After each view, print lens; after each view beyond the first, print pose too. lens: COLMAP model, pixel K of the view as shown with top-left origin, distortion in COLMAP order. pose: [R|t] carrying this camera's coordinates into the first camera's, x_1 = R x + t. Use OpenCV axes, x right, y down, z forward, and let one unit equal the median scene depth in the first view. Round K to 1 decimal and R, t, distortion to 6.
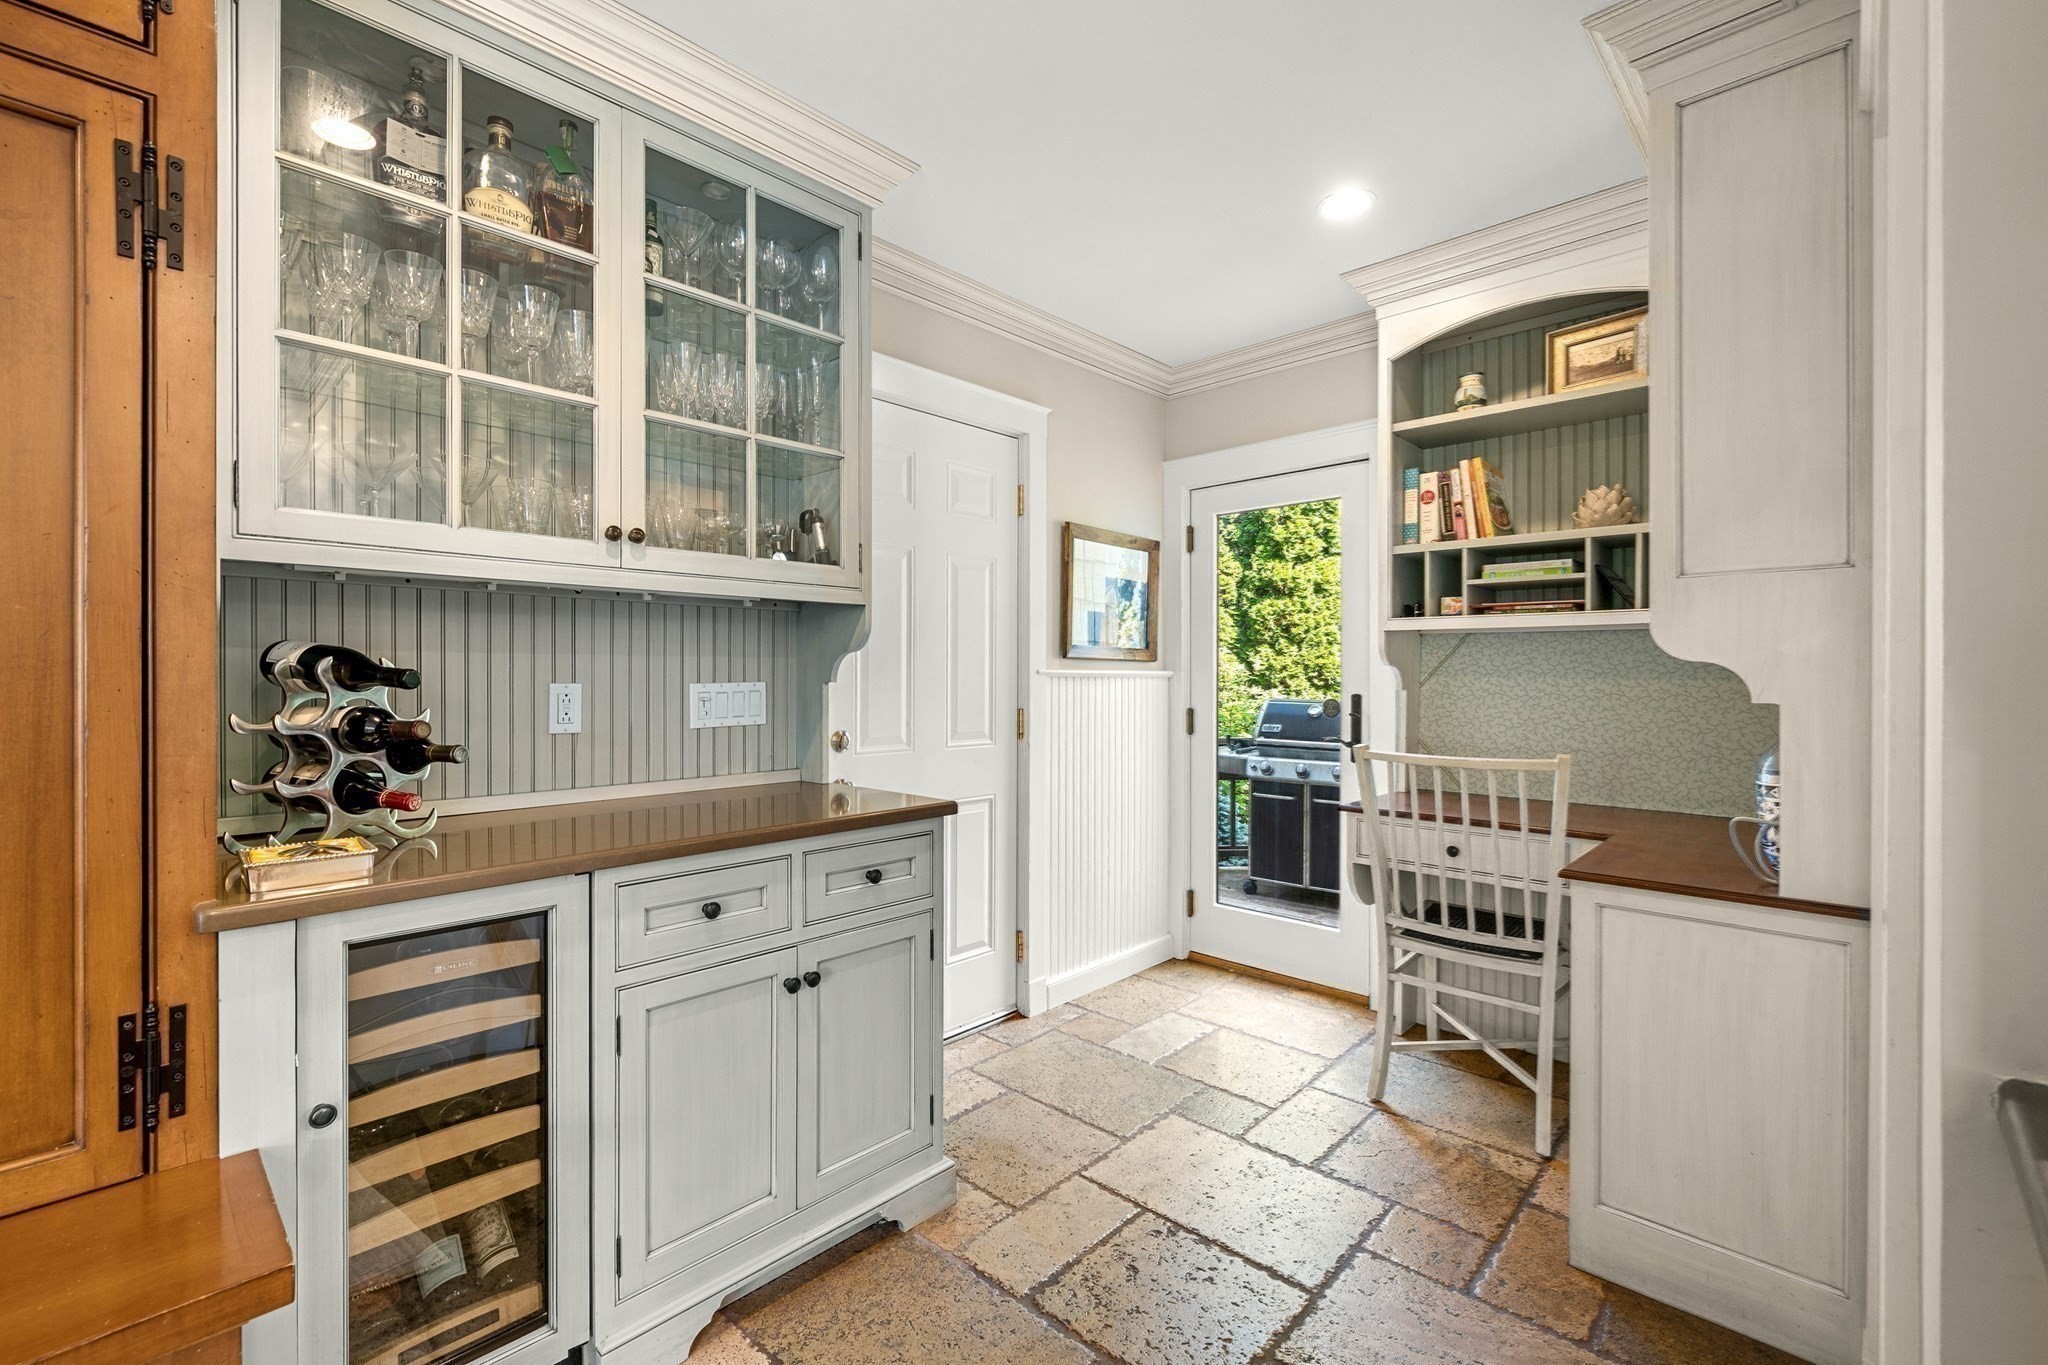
lens RADIAL K [[872.6, 0, 1009.5], [0, 872.6, 675.2], [0, 0, 1]] dist [-0.001988, 0.000230]
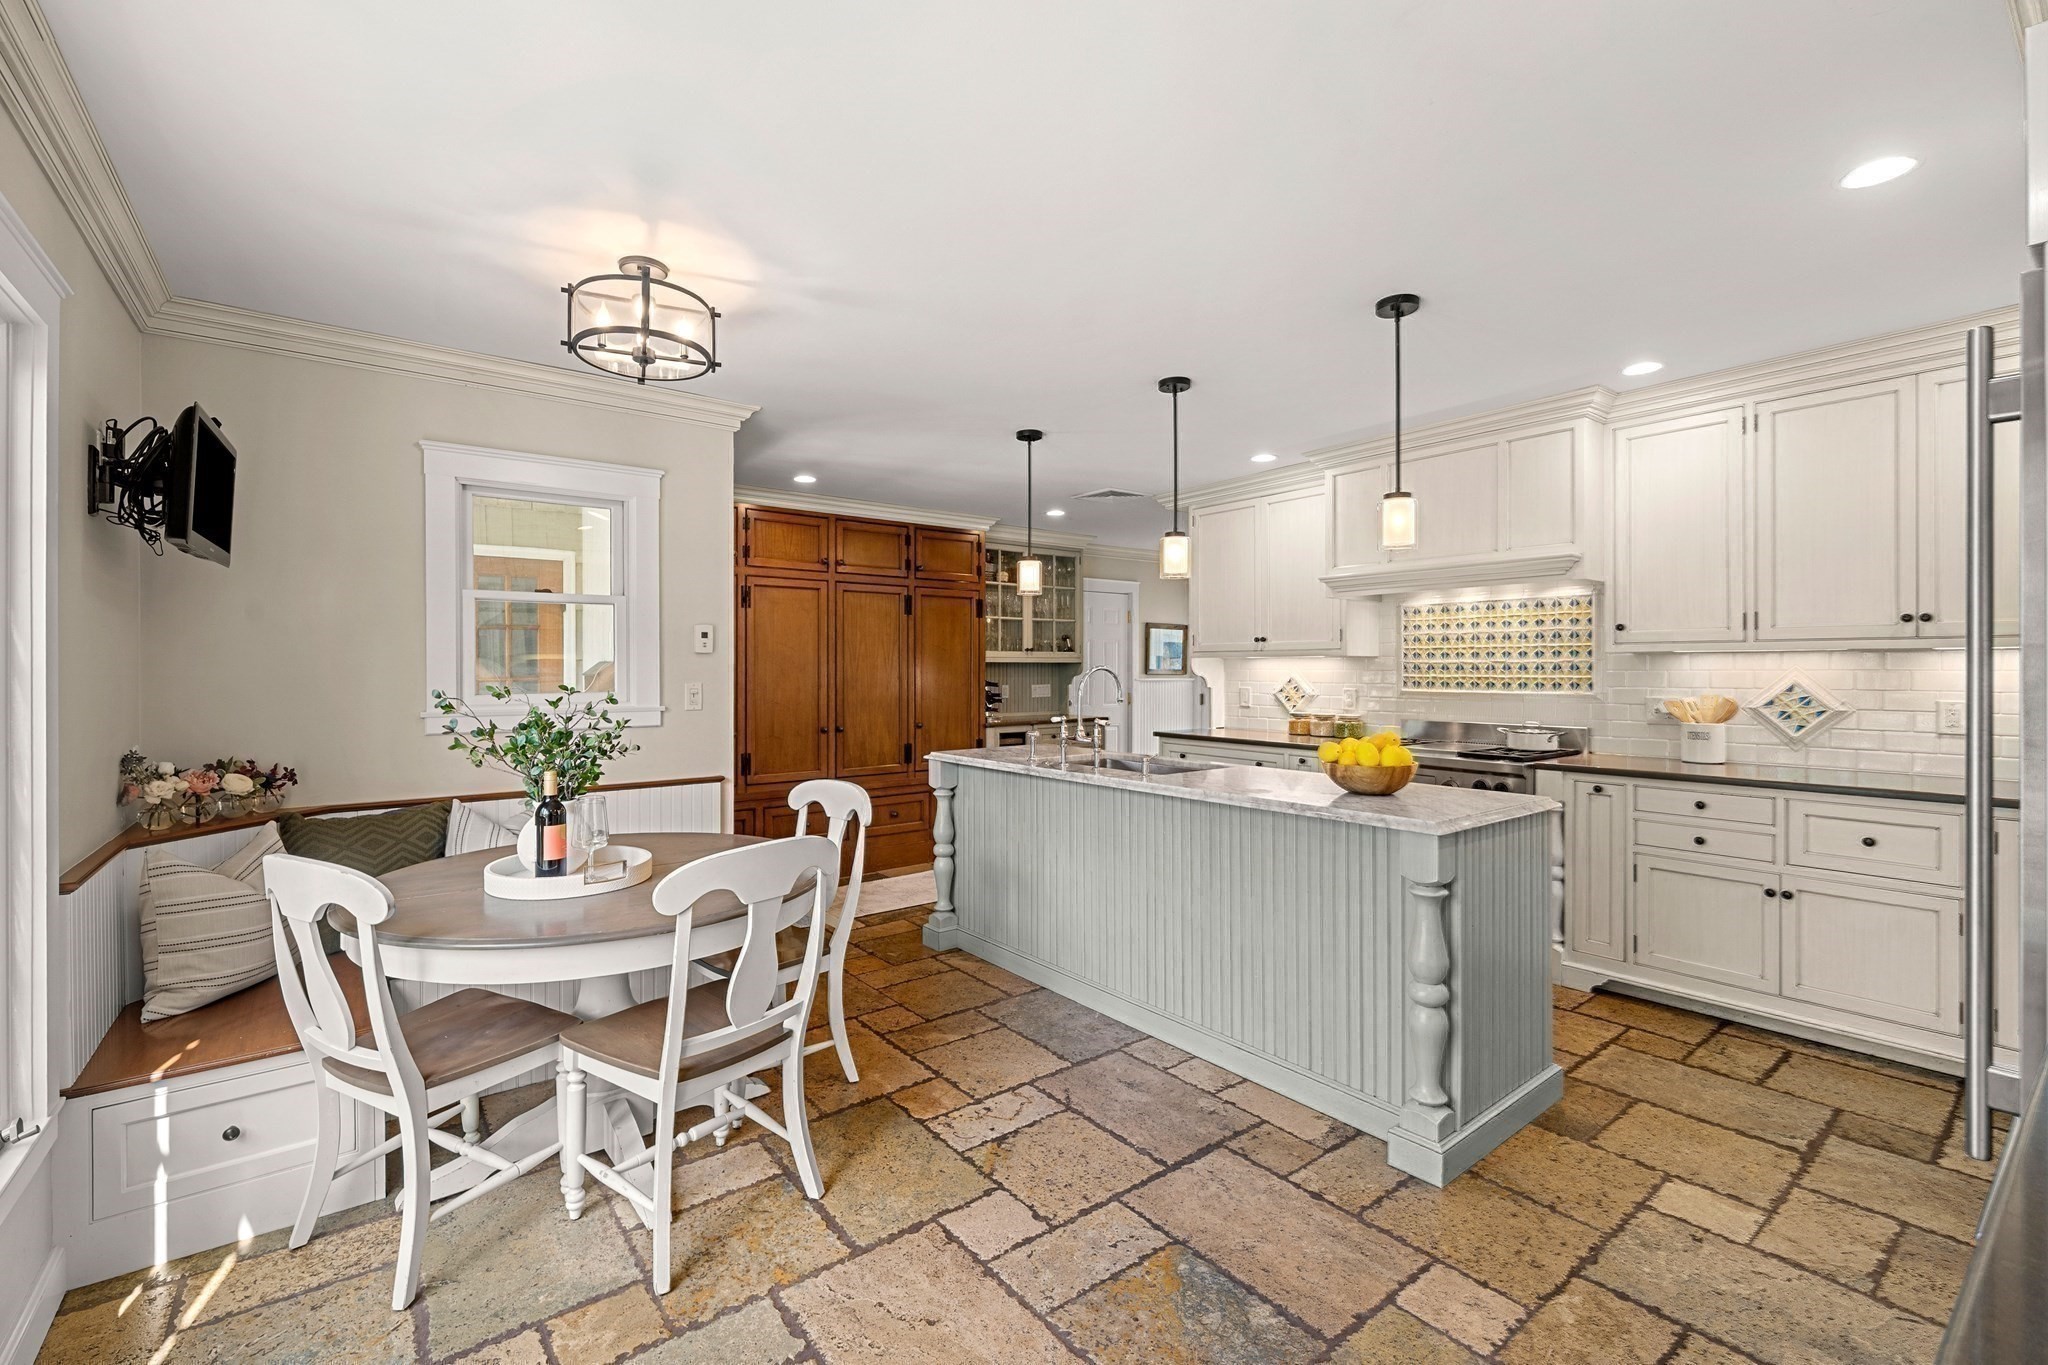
lens RADIAL K [[881.4, 0, 1010.0], [0, 881.4, 670.3], [0, 0, 1]] dist [-0.001481, -0.000460]
pose [[0.988769, -0.000946, -0.149447, 0.054740], [0.001407, 0.999995, 0.002981, -0.042162], [0.149443, -0.003158, 0.988765, -1.760824]]
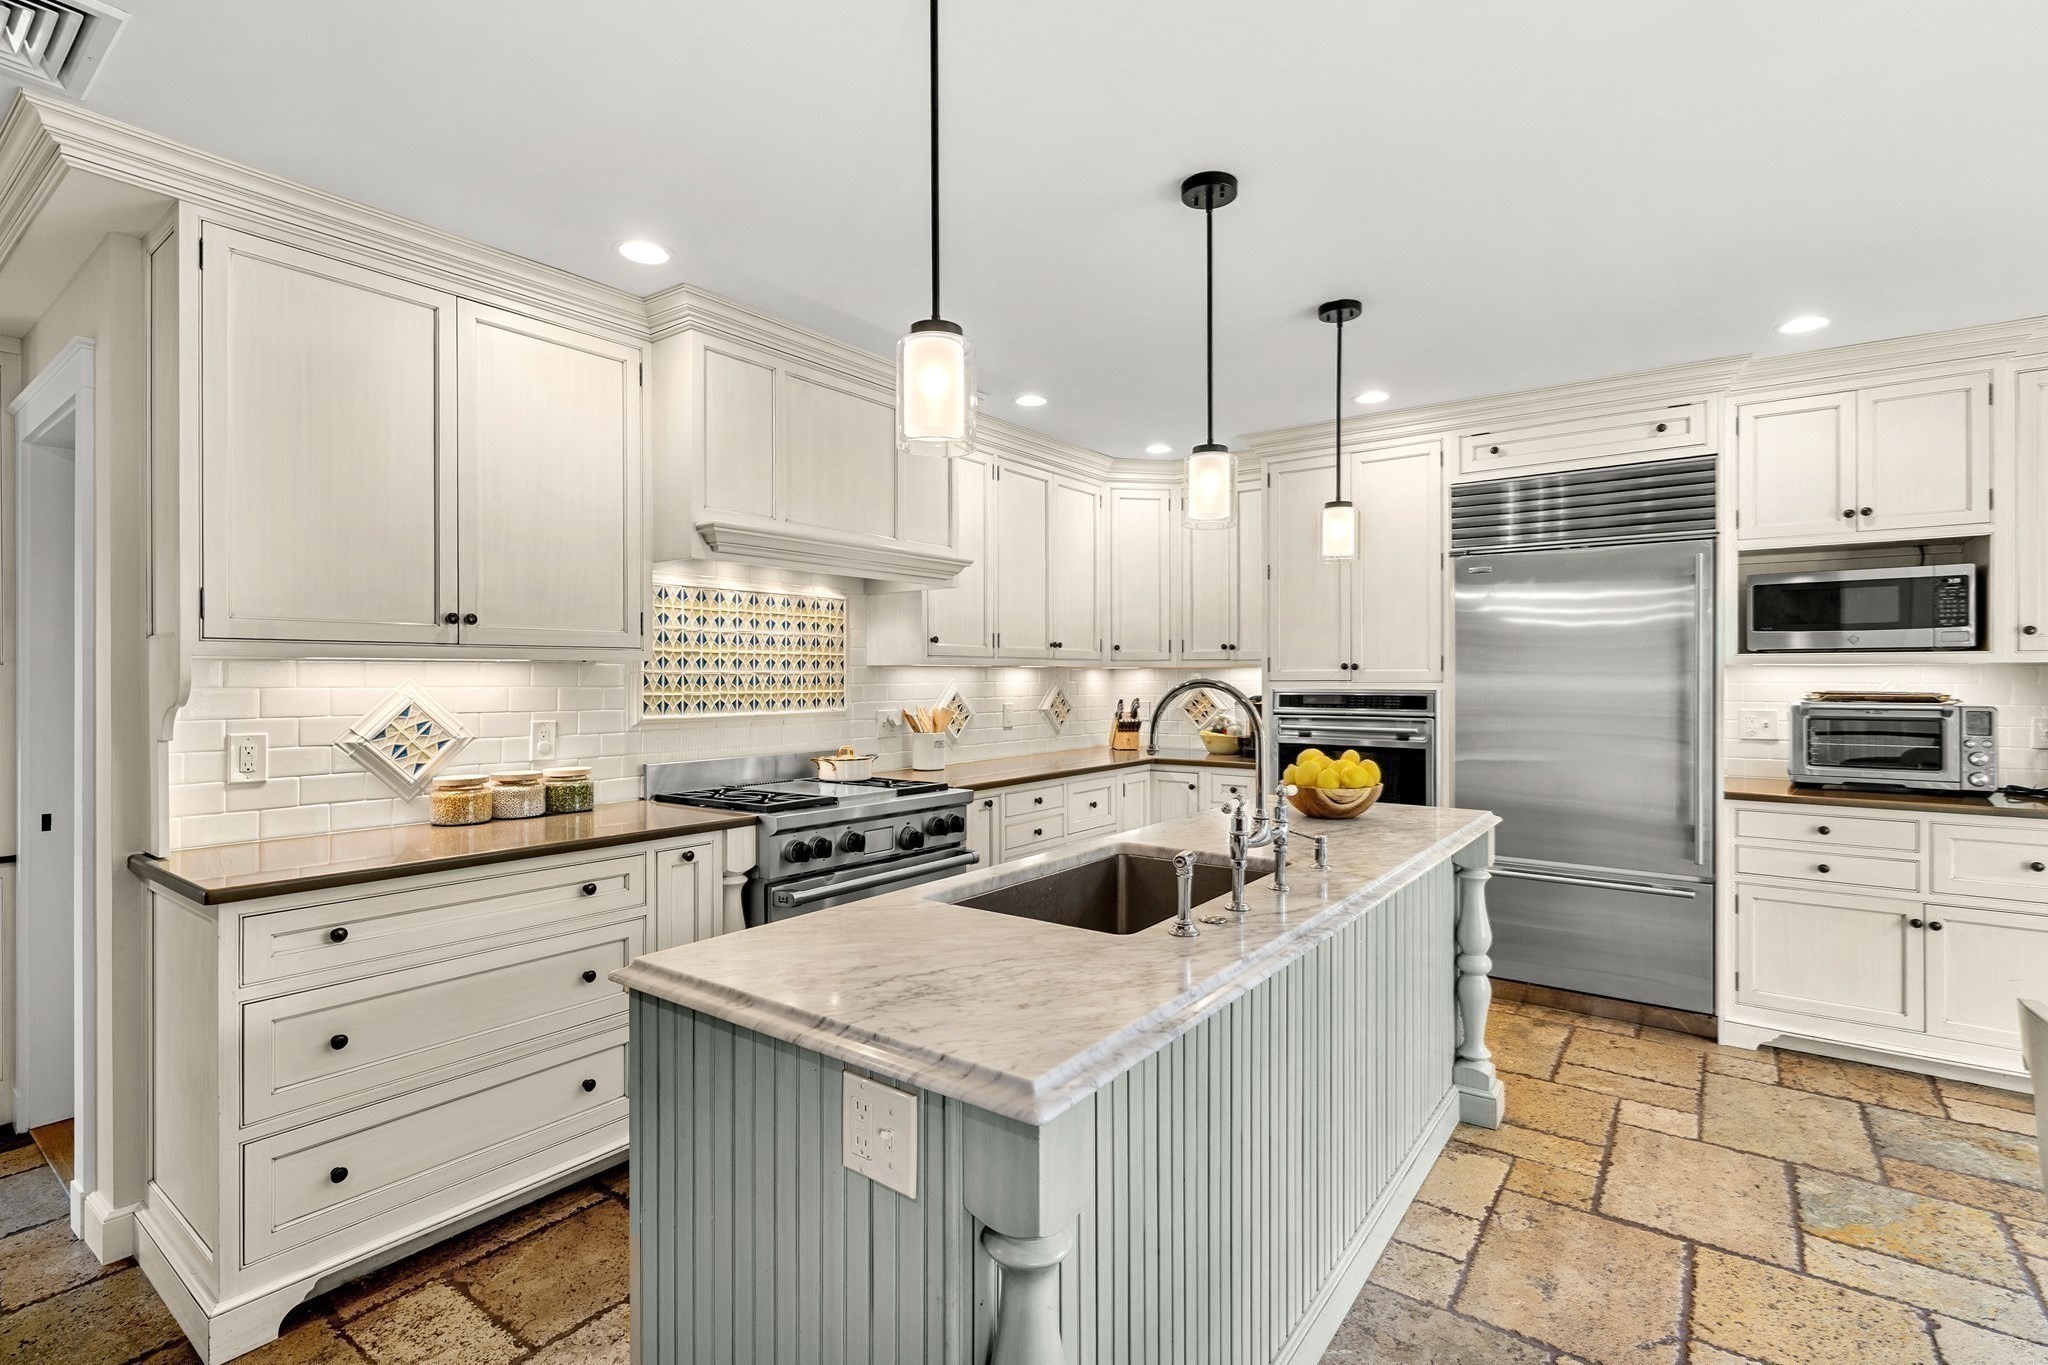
lens RADIAL K [[947.6, 0, 1024.3], [0, 947.6, 676.7], [0, 0, 1]] dist [0.001698, -0.001580]
pose [[-0.128732, 0.000886, 0.991679, -0.573408], [0.002169, 0.999997, -0.000612, -0.045072], [-0.991677, 0.002073, -0.128734, -0.401740]]
